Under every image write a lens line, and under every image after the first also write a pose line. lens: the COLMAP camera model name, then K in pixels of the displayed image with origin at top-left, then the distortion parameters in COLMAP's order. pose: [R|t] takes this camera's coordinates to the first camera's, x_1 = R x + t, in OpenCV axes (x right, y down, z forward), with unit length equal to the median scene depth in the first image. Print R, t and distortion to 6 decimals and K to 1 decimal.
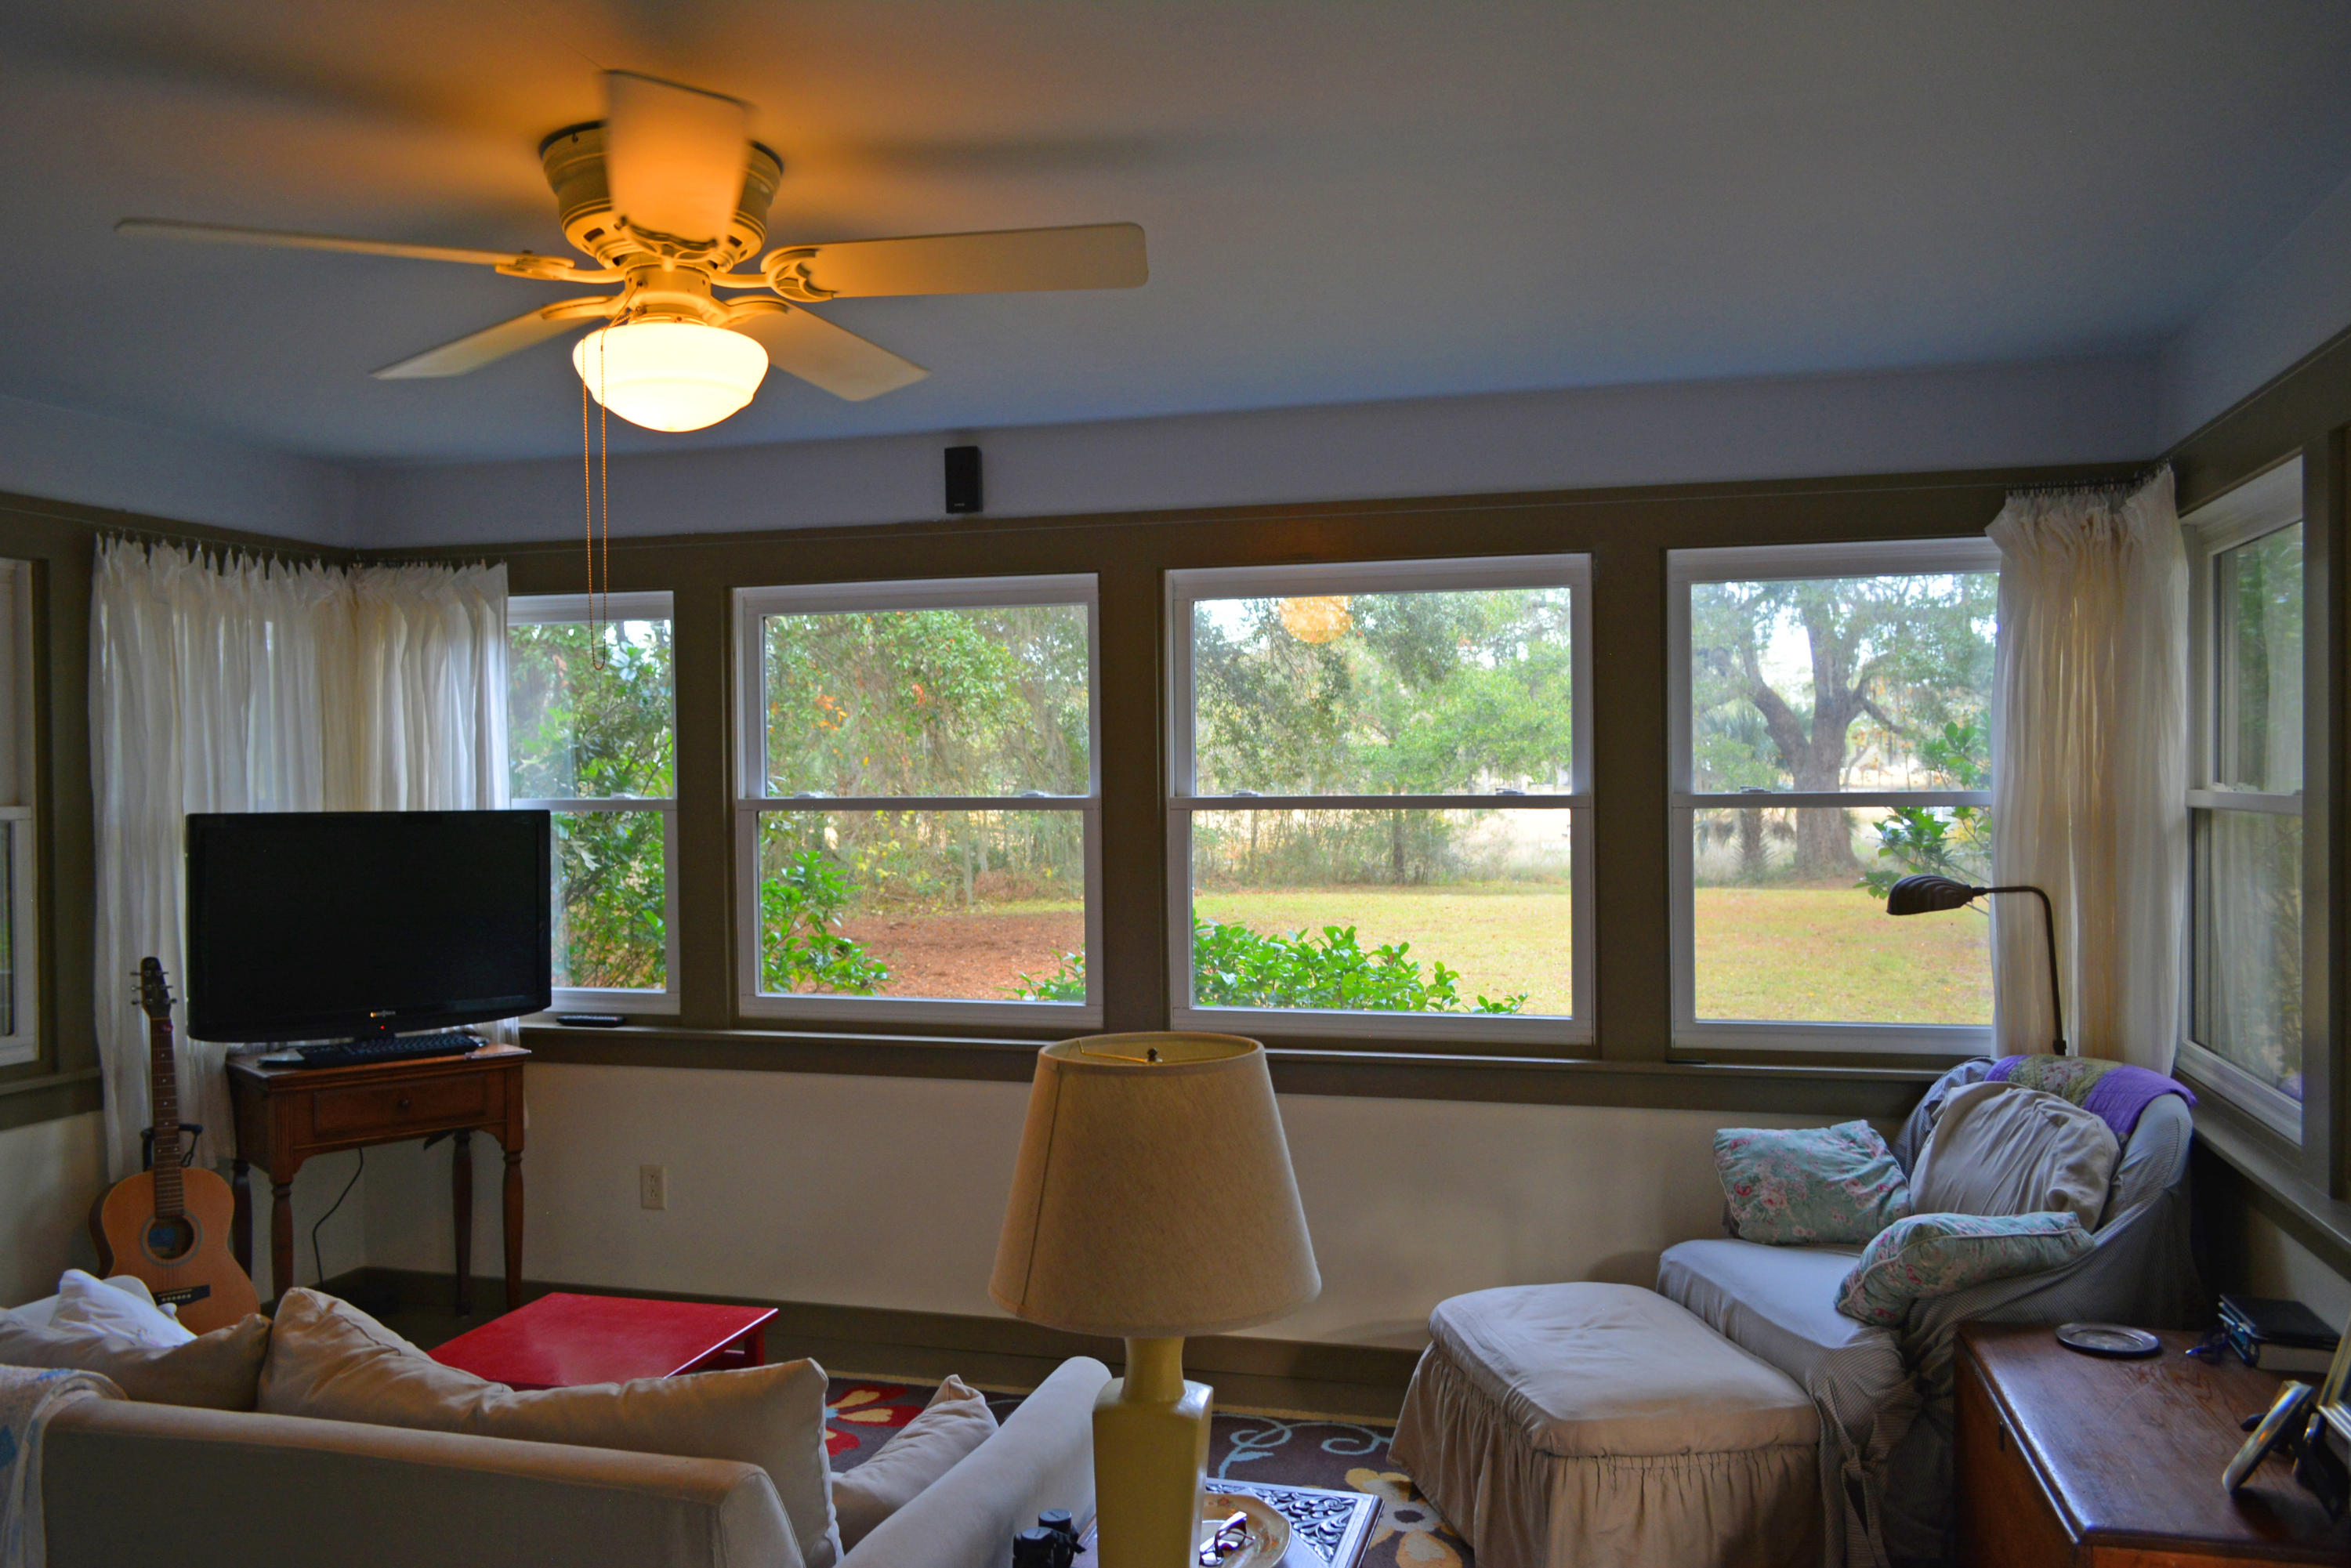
lens RADIAL K [[1821.6, 0, 1176.9], [0, 1821.6, 789.4], [0, 0, 1]] dist [-0.025991, 0.011559]
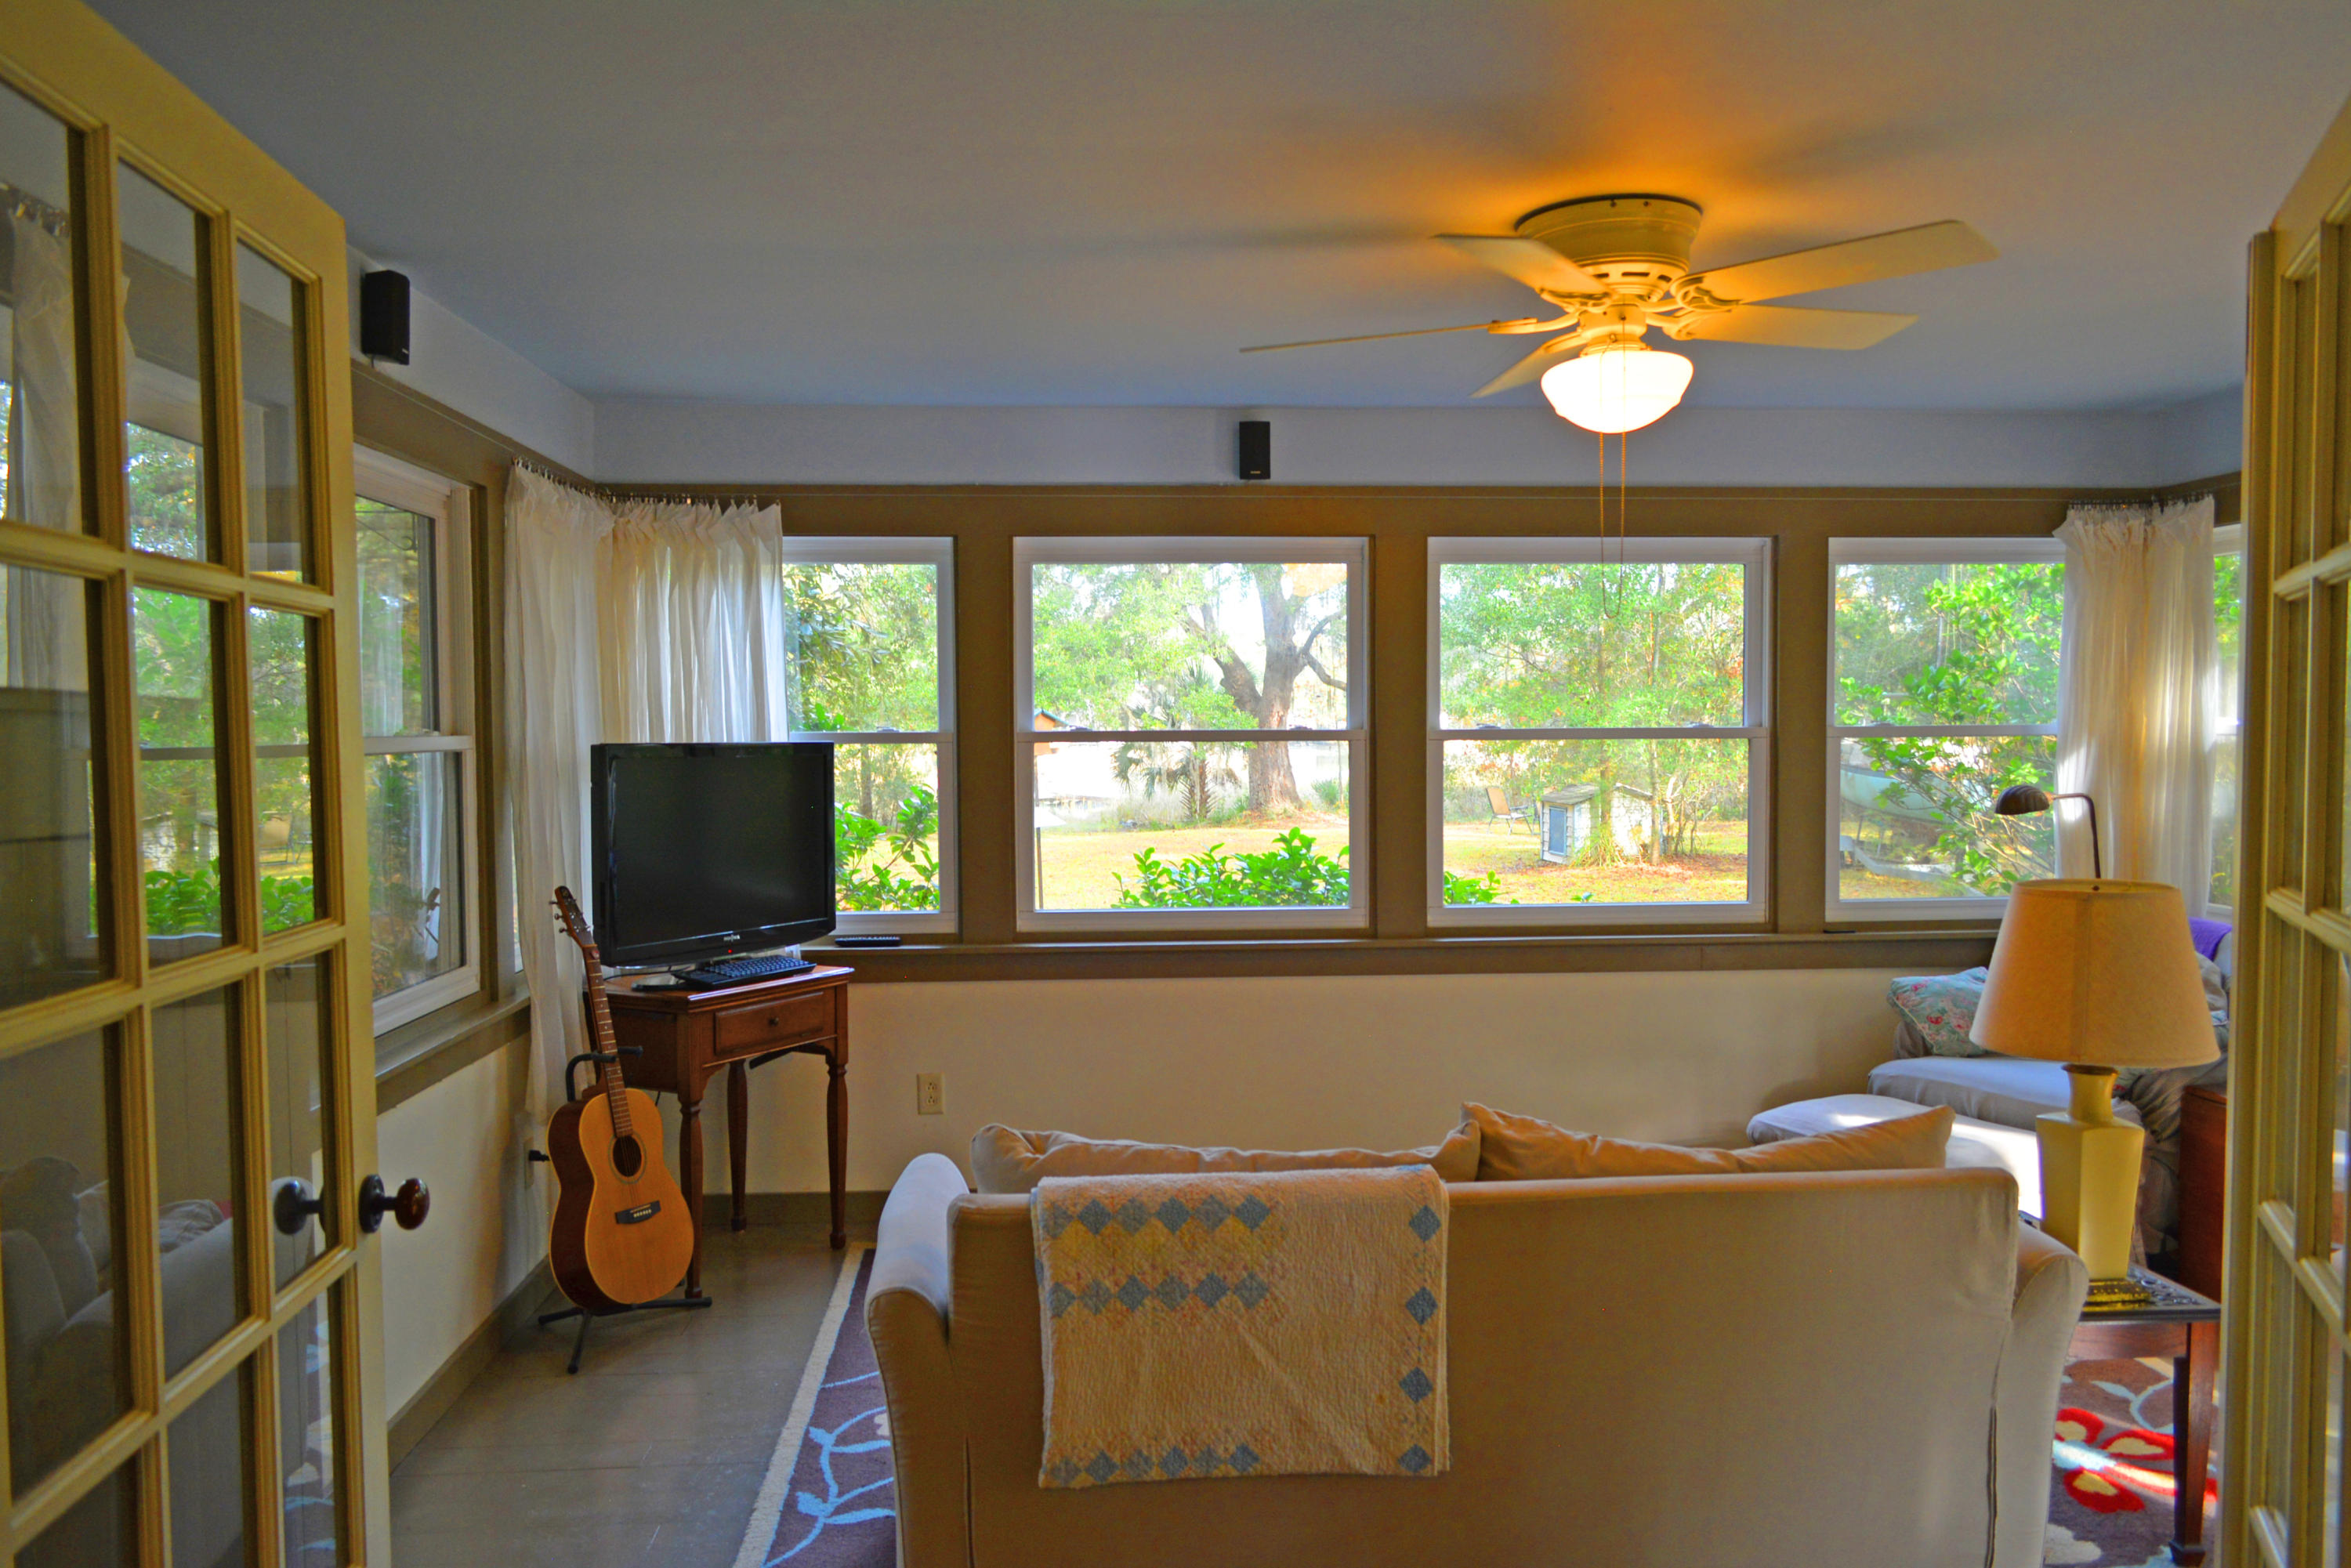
lens RADIAL K [[1821.6, 0, 1173.7], [0, 1821.6, 795.6], [0, 0, 1]] dist [-0.025991, 0.011559]
pose [[0.944689, -0.010916, 0.327787, -0.533954], [0.000749, 0.999515, 0.031127, 0.010135], [-0.327967, -0.029160, 0.944239, -0.063464]]
